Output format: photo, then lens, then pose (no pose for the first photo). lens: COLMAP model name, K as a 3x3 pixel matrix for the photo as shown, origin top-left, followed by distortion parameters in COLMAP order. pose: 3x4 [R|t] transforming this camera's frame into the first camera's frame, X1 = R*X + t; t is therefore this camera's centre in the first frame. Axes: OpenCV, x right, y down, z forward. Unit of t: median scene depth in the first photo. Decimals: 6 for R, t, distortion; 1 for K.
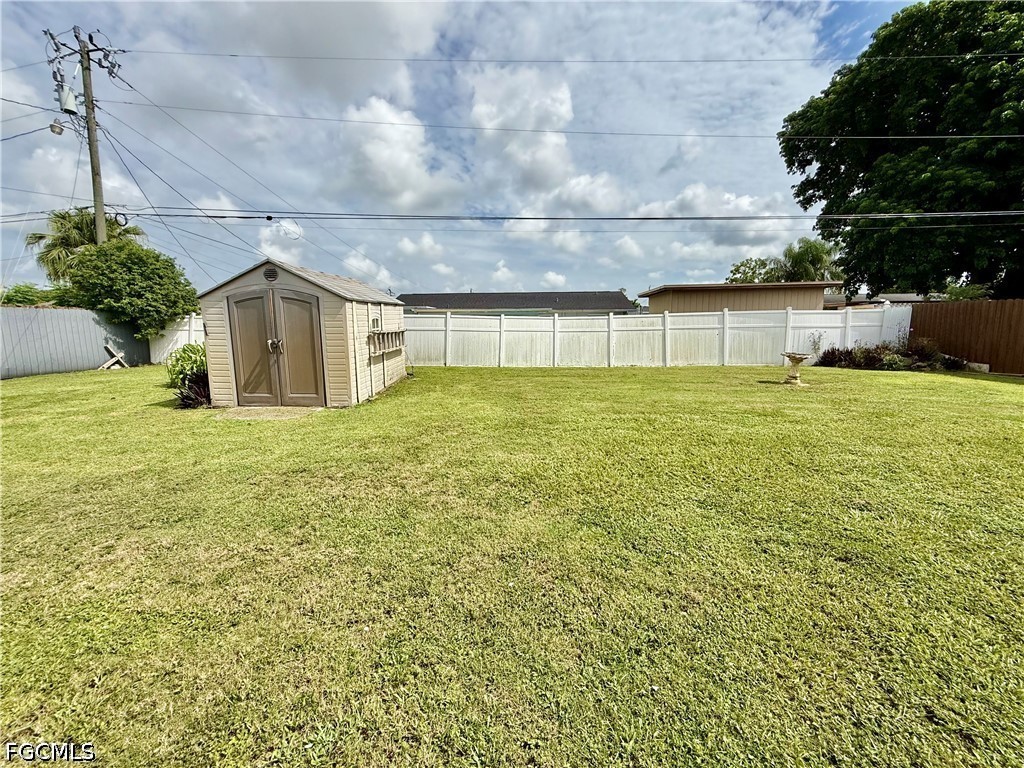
lens RADIAL K [[409.3, 0, 508.7], [0, 409.3, 383.2], [0, 0, 1]] dist [0.000134, 0.000121]
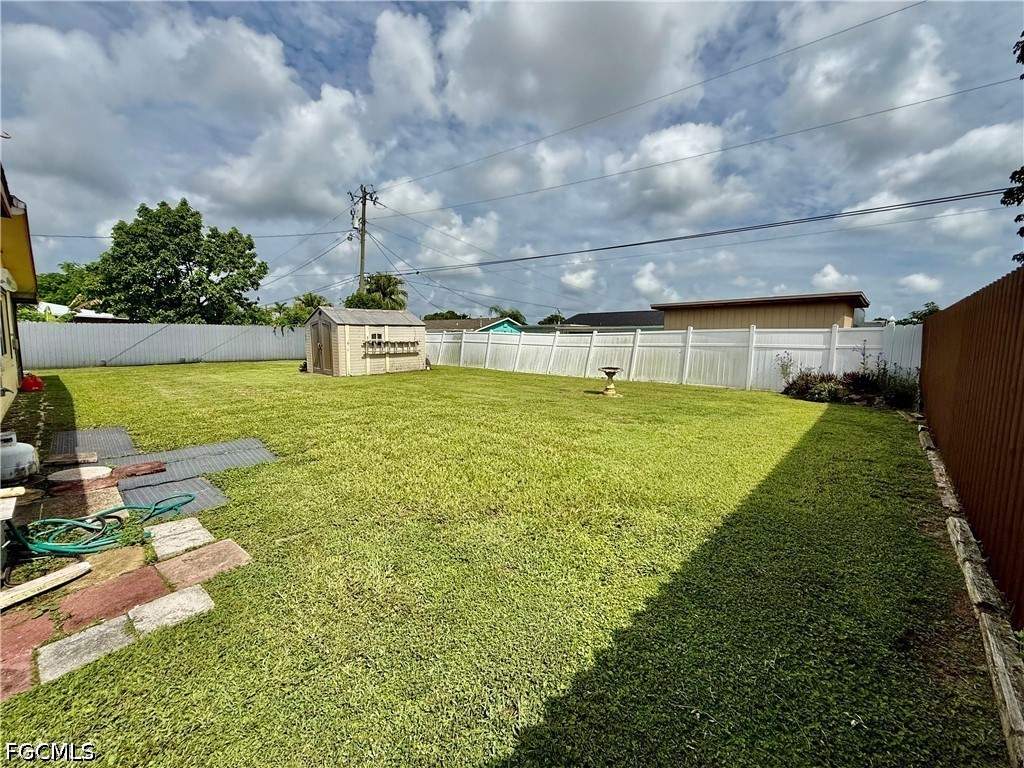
lens RADIAL K [[409.3, 0, 512.4], [0, 409.3, 381.5], [0, 0, 1]] dist [0.000134, 0.000121]
pose [[0.779091, 0.080686, -0.621697, 0.820706], [-0.105884, 0.994372, -0.003638, -0.002789], [0.617905, 0.068662, 0.783249, -0.027793]]
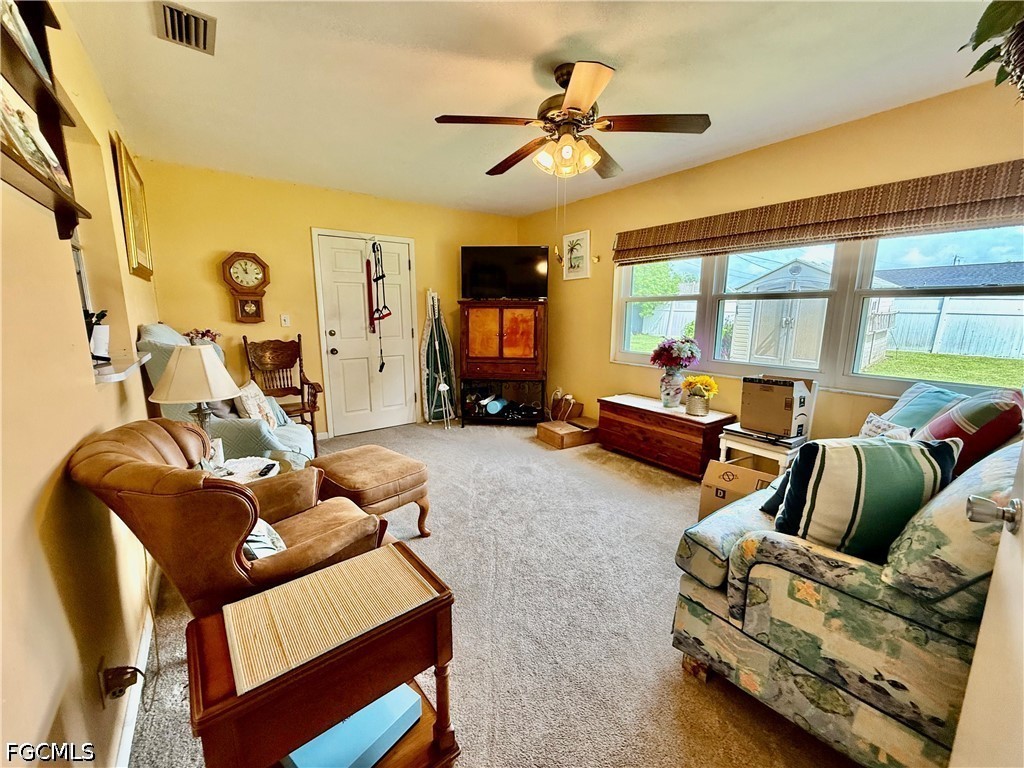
lens RADIAL K [[409.3, 0, 512.4], [0, 409.3, 385.5], [0, 0, 1]] dist [0.000134, 0.000121]
pose [[0.636598, 0.147077, -0.757041, -0.050177], [-0.109557, 0.988937, 0.100002, 0.043877], [0.763374, 0.019278, 0.645669, -0.316472]]
